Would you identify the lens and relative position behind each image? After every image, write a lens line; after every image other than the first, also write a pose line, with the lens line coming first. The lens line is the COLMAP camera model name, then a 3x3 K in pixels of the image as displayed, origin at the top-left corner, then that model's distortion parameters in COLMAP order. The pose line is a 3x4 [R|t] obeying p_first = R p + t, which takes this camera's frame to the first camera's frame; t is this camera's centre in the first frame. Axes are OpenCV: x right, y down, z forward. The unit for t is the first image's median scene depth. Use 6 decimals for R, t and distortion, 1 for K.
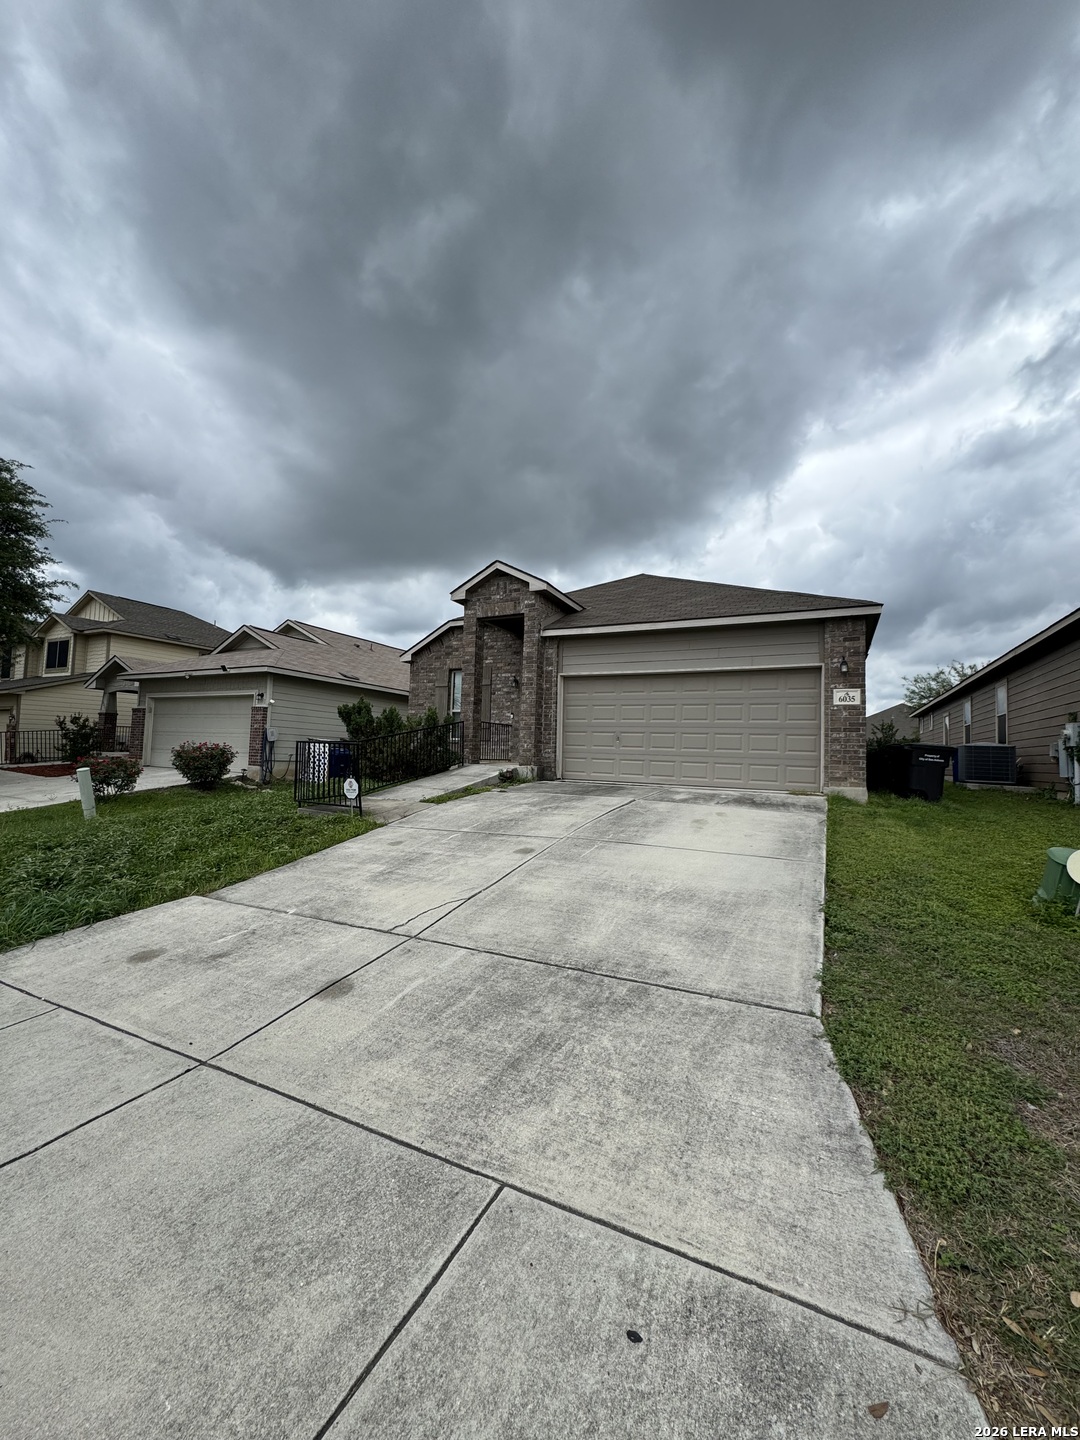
lens RADIAL K [[577.8, 0, 542.2], [0, 577.8, 716.0], [0, 0, 1]] dist [-0.003362, 0.000167]
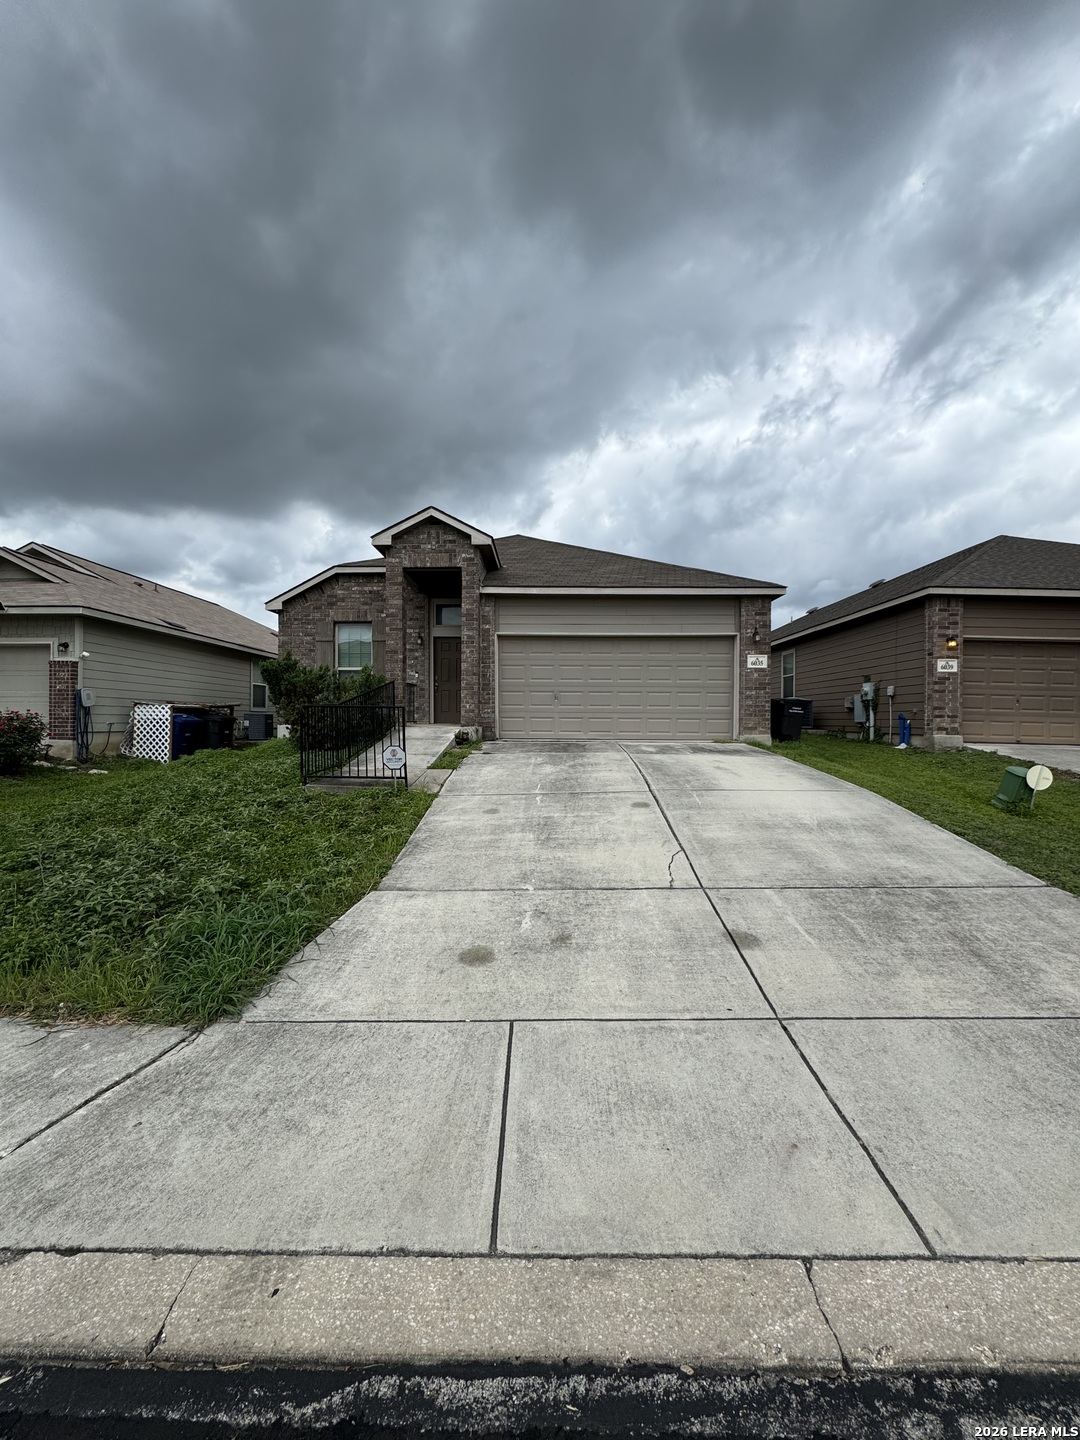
lens RADIAL K [[577.8, 0, 544.6], [0, 577.8, 718.1], [0, 0, 1]] dist [-0.003362, 0.000167]
pose [[0.900788, -0.027089, 0.433413, -0.340307], [-0.005610, 0.997243, 0.073989, -0.001383], [-0.434222, -0.069080, 0.898153, 0.072359]]
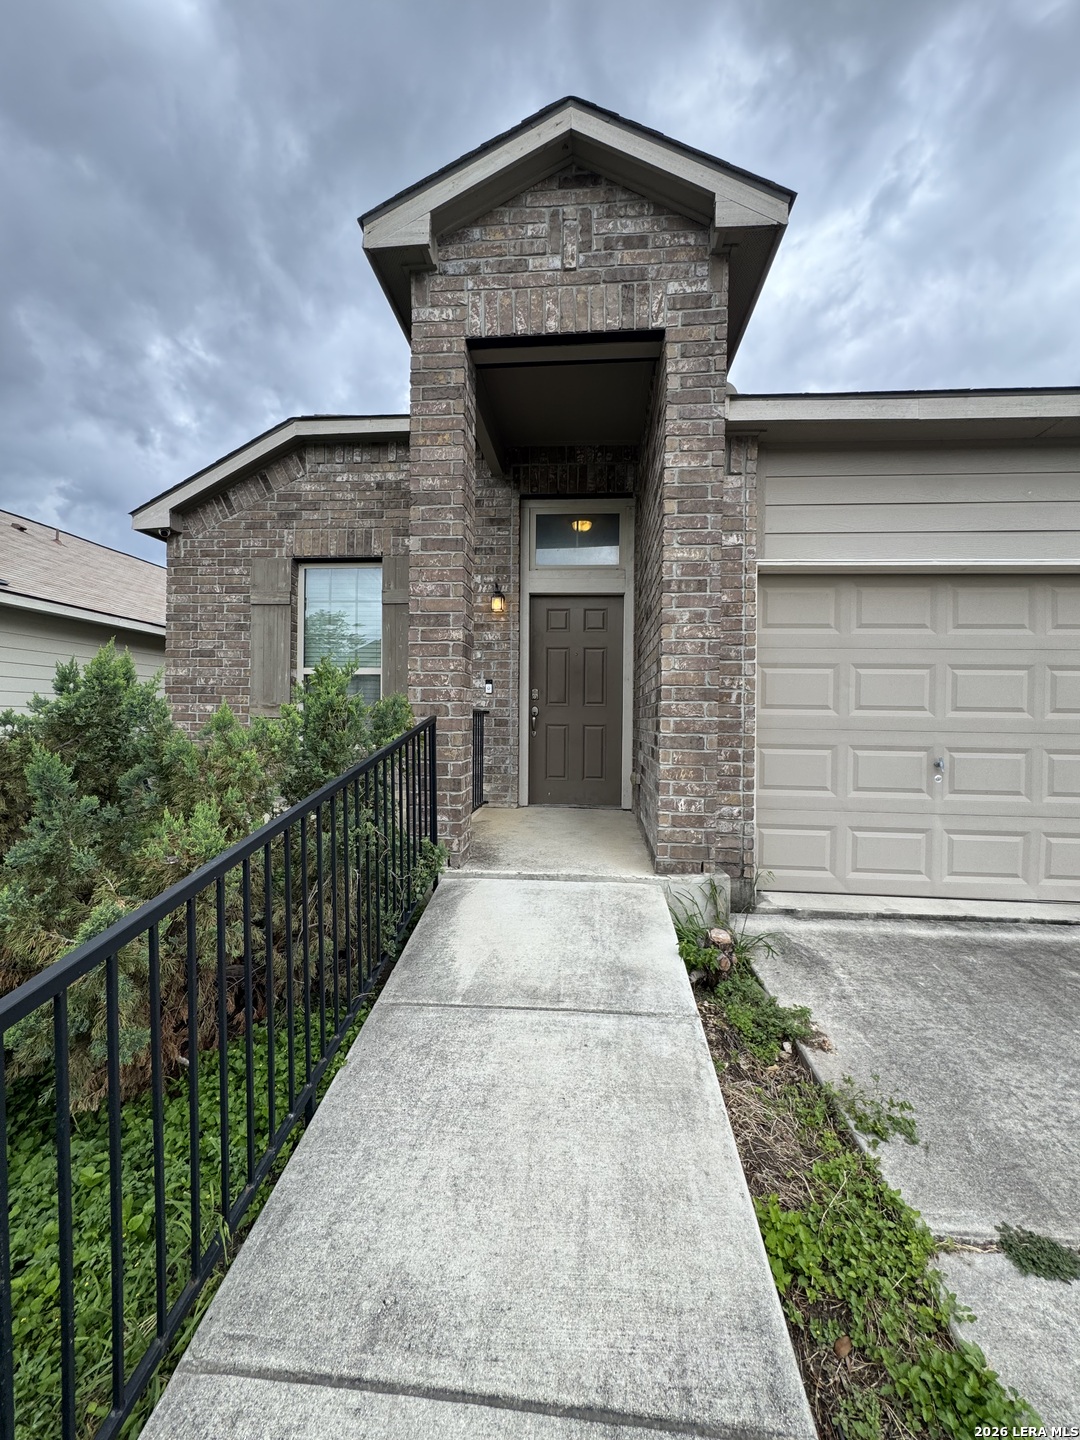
lens RADIAL K [[577.8, 0, 543.7], [0, 577.8, 720.3], [0, 0, 1]] dist [-0.003362, 0.000167]
pose [[0.927372, -0.020929, 0.373555, -0.201213], [-0.010316, 0.996624, 0.081449, -0.012614], [-0.373999, -0.079387, 0.924025, 0.781300]]
